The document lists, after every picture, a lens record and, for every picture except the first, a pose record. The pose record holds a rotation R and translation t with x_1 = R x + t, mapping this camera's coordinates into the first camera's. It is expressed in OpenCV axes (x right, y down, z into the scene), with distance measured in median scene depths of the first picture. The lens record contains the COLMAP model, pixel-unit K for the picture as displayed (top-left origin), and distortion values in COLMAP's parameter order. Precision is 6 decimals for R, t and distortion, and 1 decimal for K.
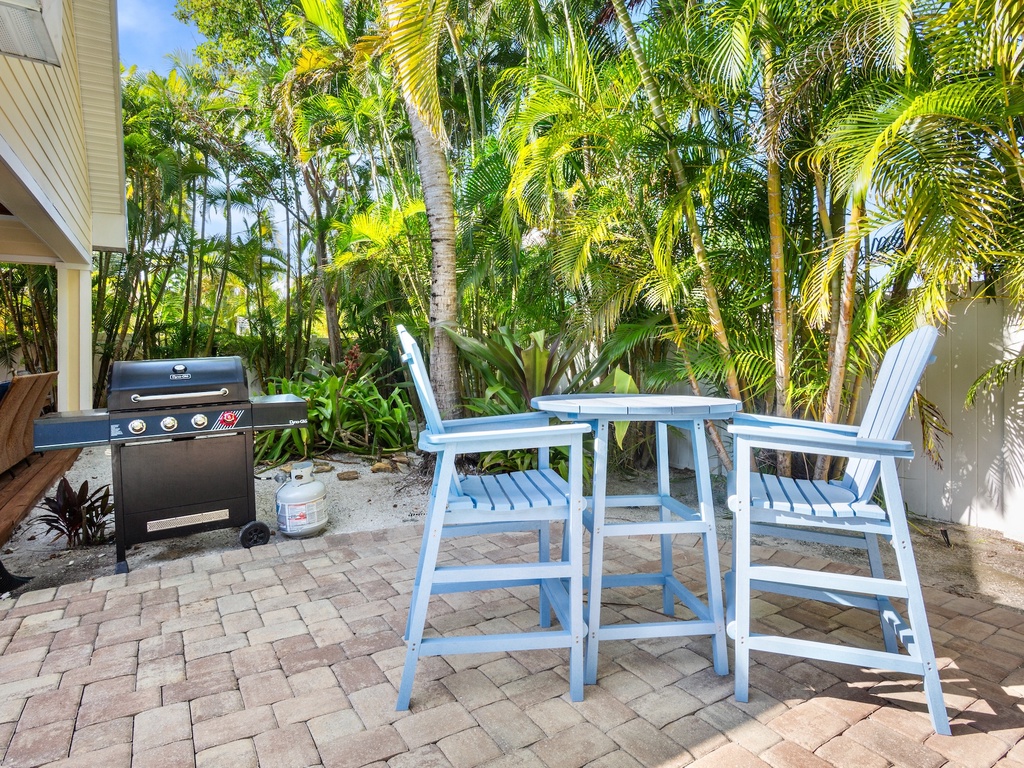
lens RADIAL K [[561.1, 0, 511.7], [0, 561.1, 360.5], [0, 0, 1]] dist [-0.002334, -0.000032]
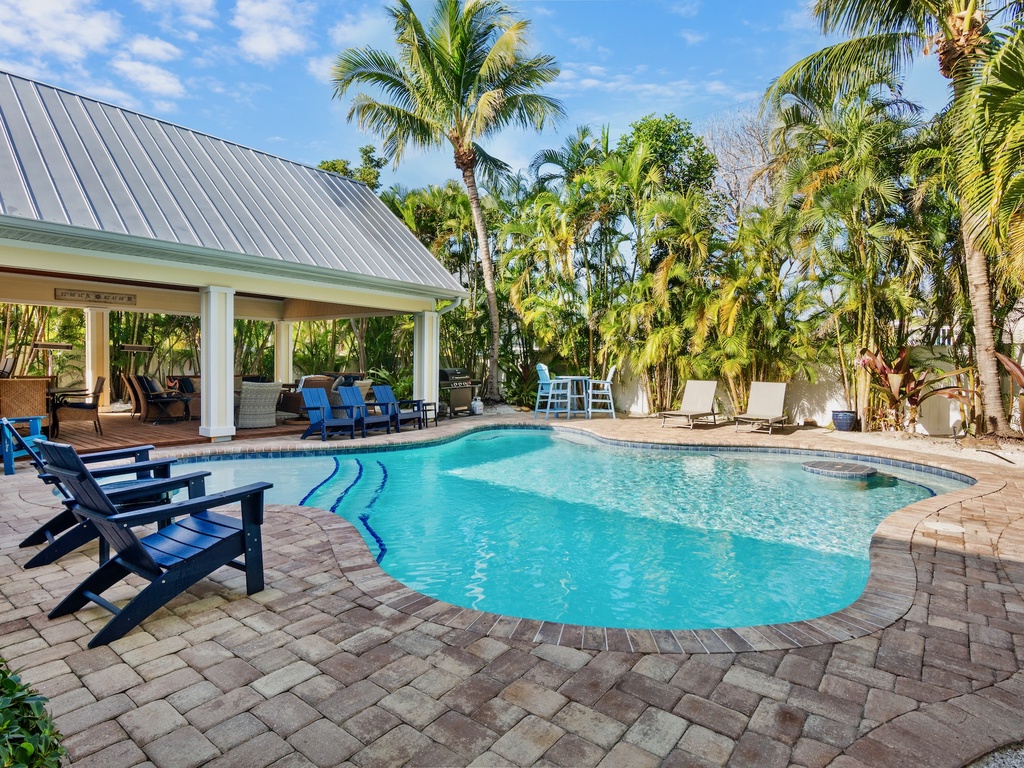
lens RADIAL K [[561.1, 0, 511.7], [0, 561.1, 360.5], [0, 0, 1]] dist [-0.002334, -0.000032]
pose [[0.938725, 0.015000, 0.344341, -1.725754], [-0.008902, 0.999774, -0.019286, 0.015345], [-0.344553, 0.015039, 0.938647, -3.079801]]
